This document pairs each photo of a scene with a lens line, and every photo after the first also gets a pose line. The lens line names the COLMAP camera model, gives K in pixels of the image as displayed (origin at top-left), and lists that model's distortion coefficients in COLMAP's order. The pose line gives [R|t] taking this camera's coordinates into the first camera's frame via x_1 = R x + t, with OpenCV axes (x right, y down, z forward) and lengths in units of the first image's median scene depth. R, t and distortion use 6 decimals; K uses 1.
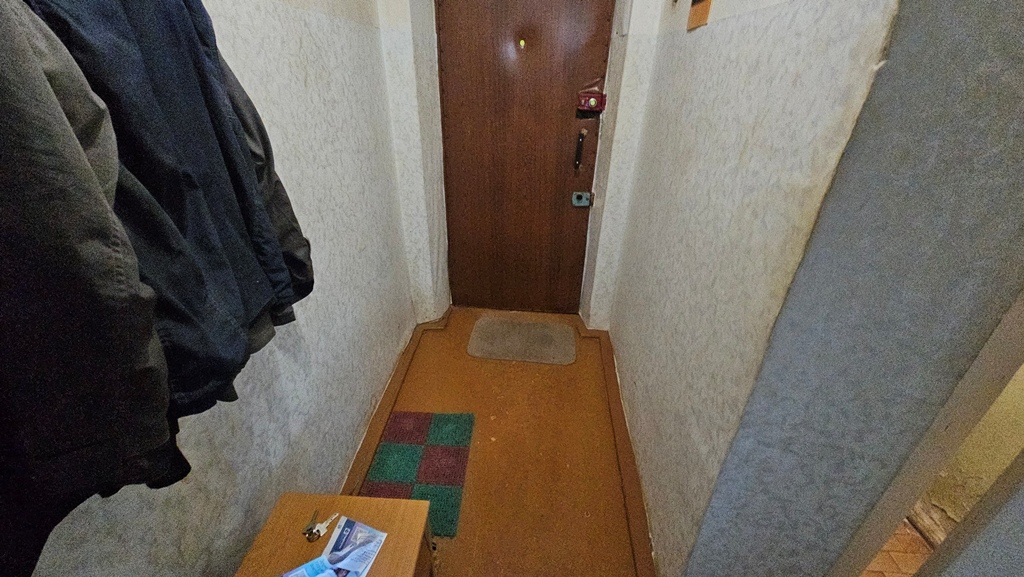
lens RADIAL K [[417.7, 0, 516.7], [0, 417.7, 292.7], [0, 0, 1]] dist [0.001310, -0.000391]
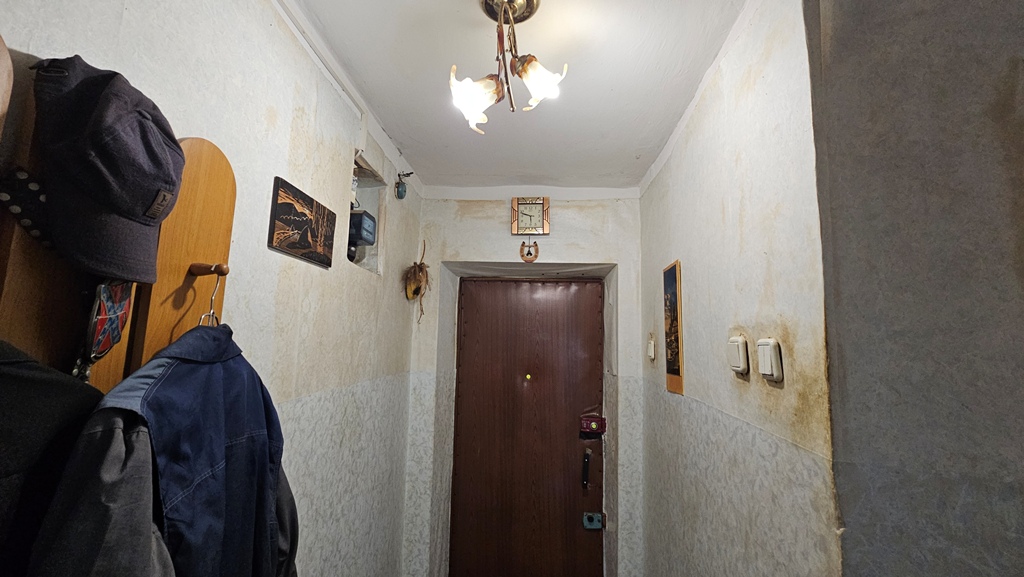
lens RADIAL K [[417.7, 0, 516.7], [0, 417.7, 292.7], [0, 0, 1]] dist [0.001310, -0.000391]
pose [[0.999938, -0.008646, -0.007073, -0.009326], [0.002939, 0.814532, -0.580111, -0.104871], [0.010777, 0.580054, 0.814507, -0.094320]]
